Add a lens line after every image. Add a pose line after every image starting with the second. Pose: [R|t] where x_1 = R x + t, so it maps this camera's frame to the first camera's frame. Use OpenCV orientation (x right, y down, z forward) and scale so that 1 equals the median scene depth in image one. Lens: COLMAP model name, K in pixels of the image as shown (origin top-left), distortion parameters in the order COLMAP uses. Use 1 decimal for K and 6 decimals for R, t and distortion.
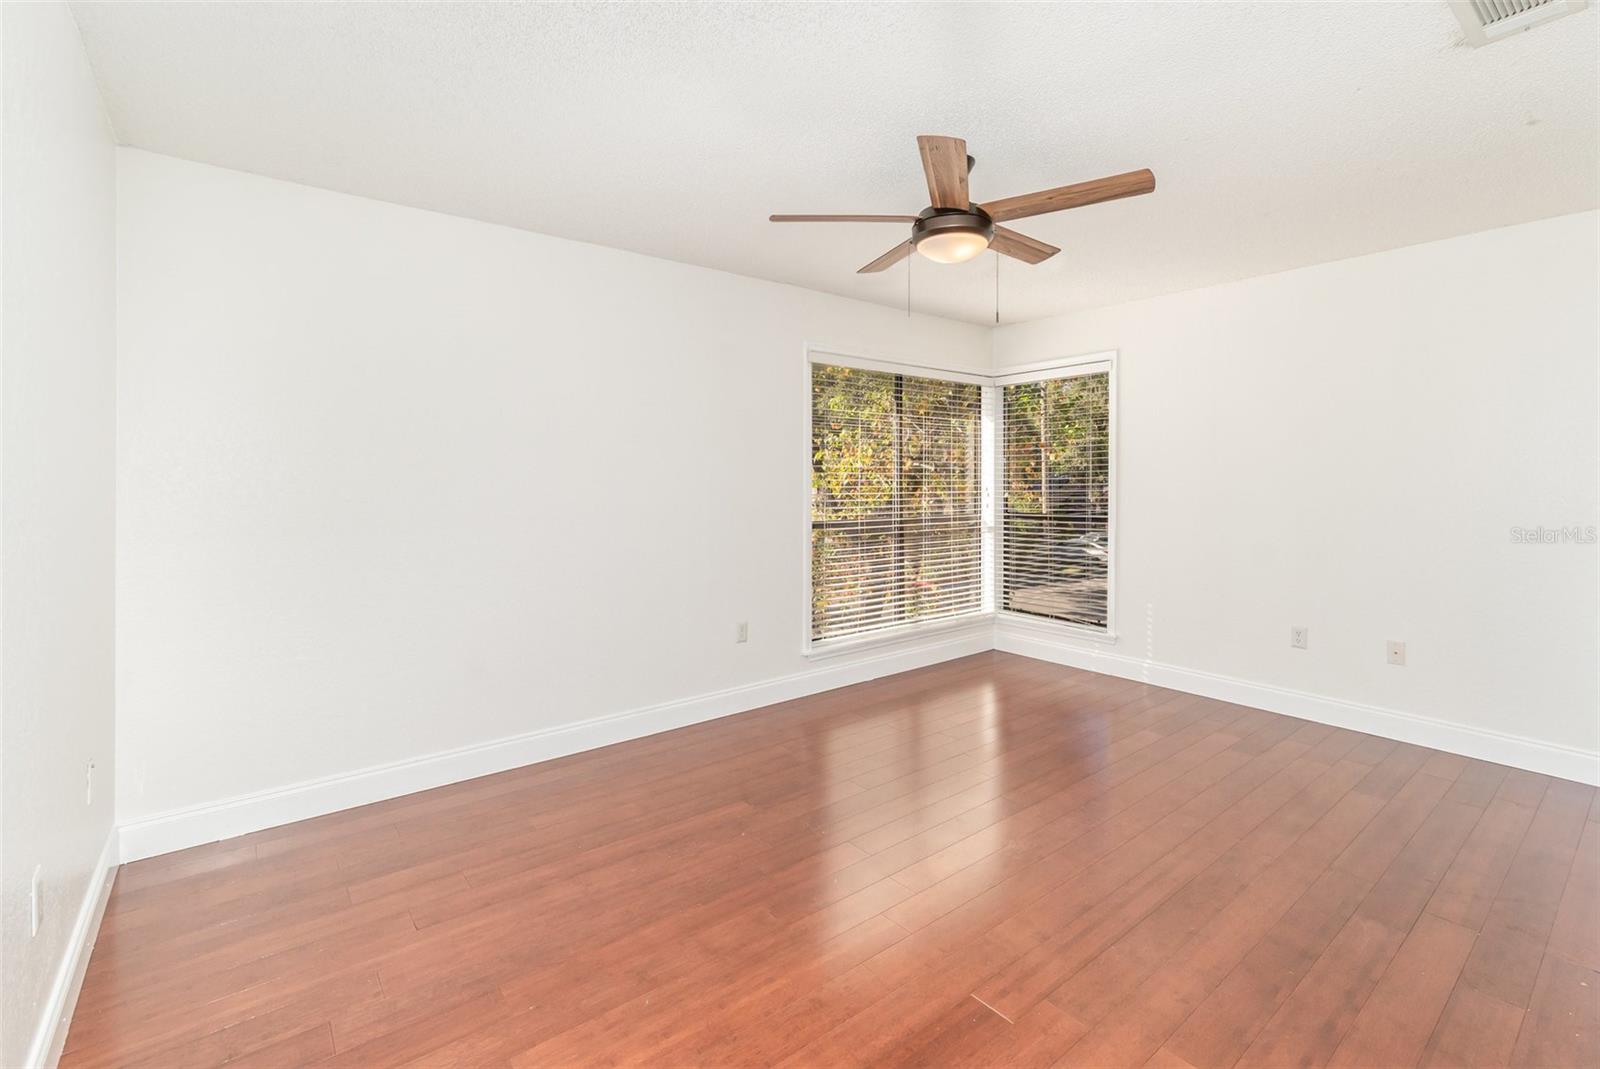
lens RADIAL K [[706.5, 0, 798.0], [0, 706.5, 498.5], [0, 0, 1]] dist [0.000836, 0.000409]
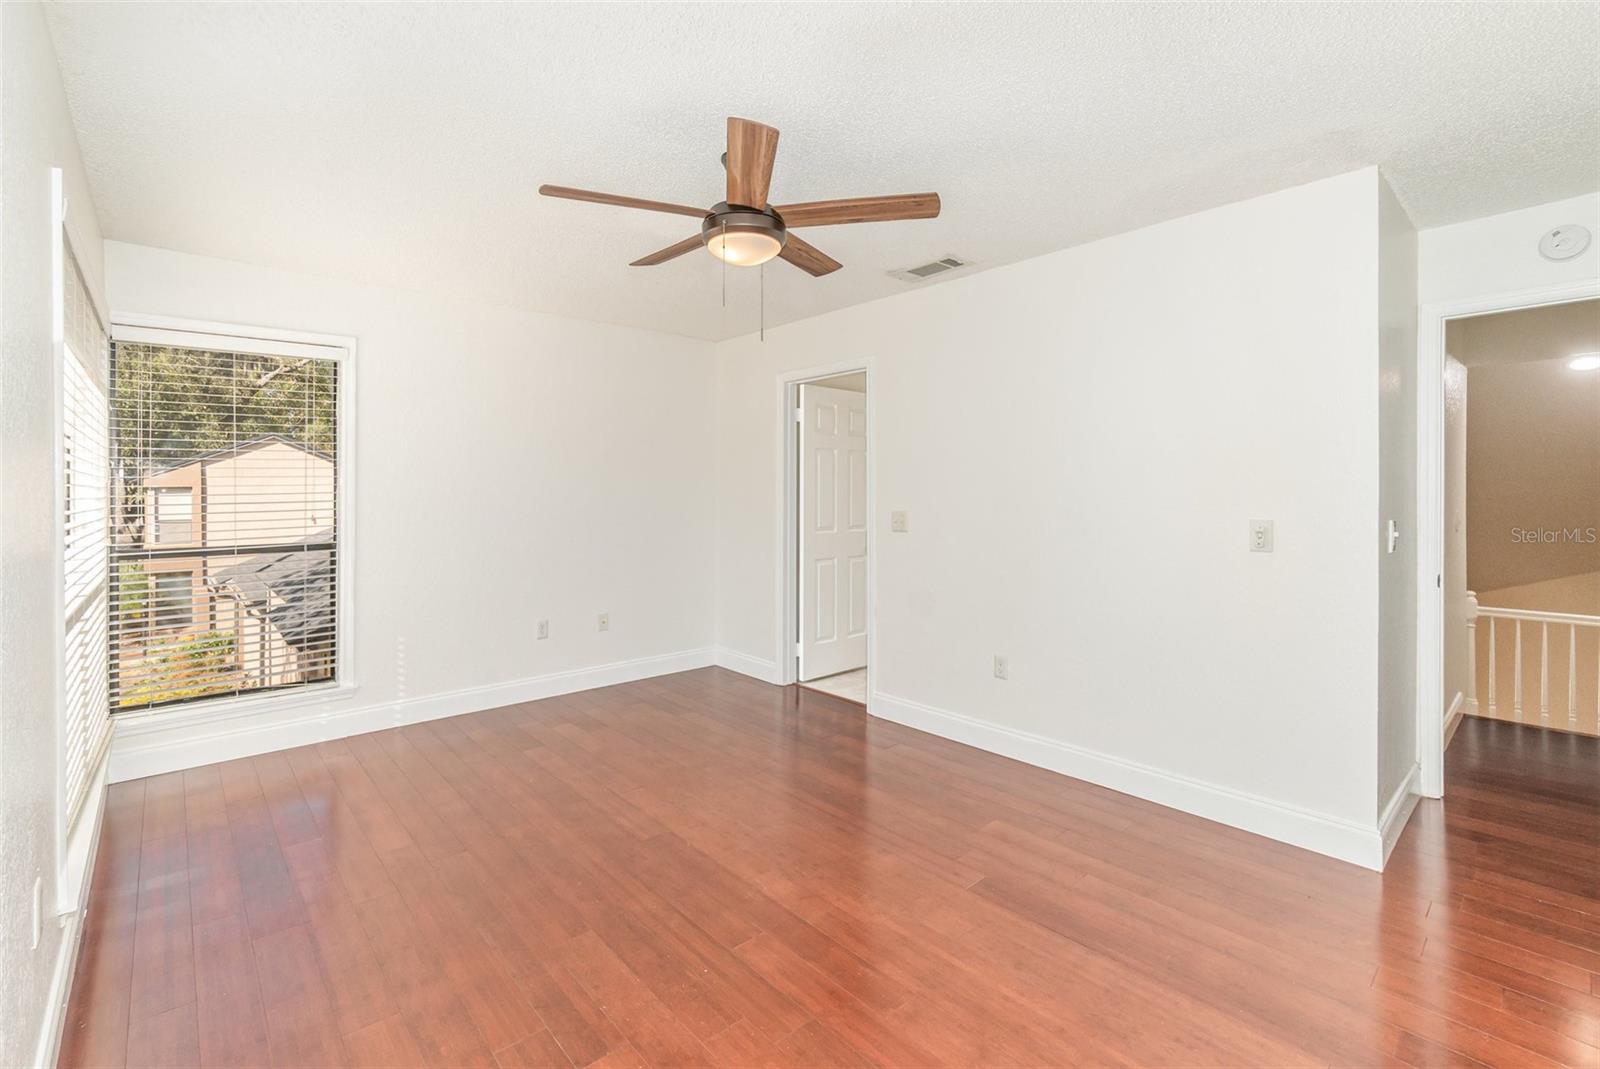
lens RADIAL K [[706.5, 0, 798.0], [0, 706.5, 498.5], [0, 0, 1]] dist [0.000836, 0.000409]
pose [[-0.057098, -0.004839, 0.998357, -0.753753], [0.033233, 0.999425, 0.006745, -0.019601], [-0.997815, 0.033563, -0.056904, 1.004345]]
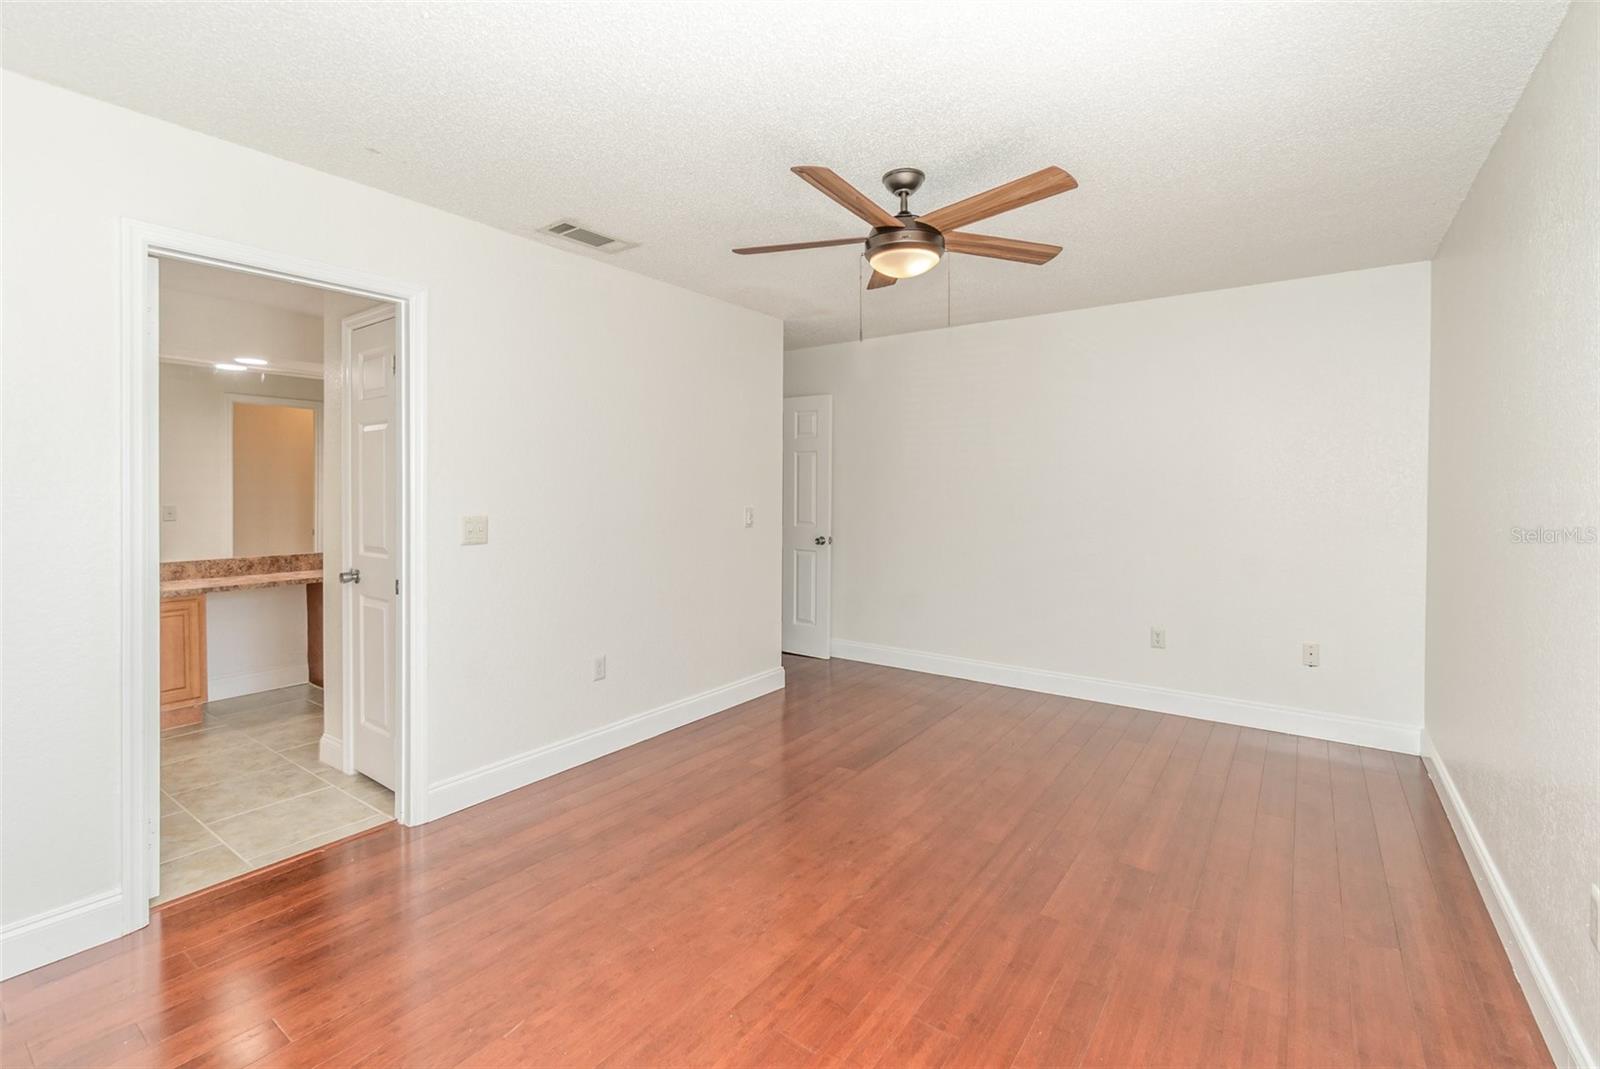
lens RADIAL K [[706.5, 0, 798.0], [0, 706.5, 498.5], [0, 0, 1]] dist [0.000836, 0.000409]
pose [[-0.959326, -0.002622, -0.282290, 0.676778], [-0.013456, 0.999245, 0.036446, -0.051873], [0.281981, 0.038762, -0.958637, 1.983132]]
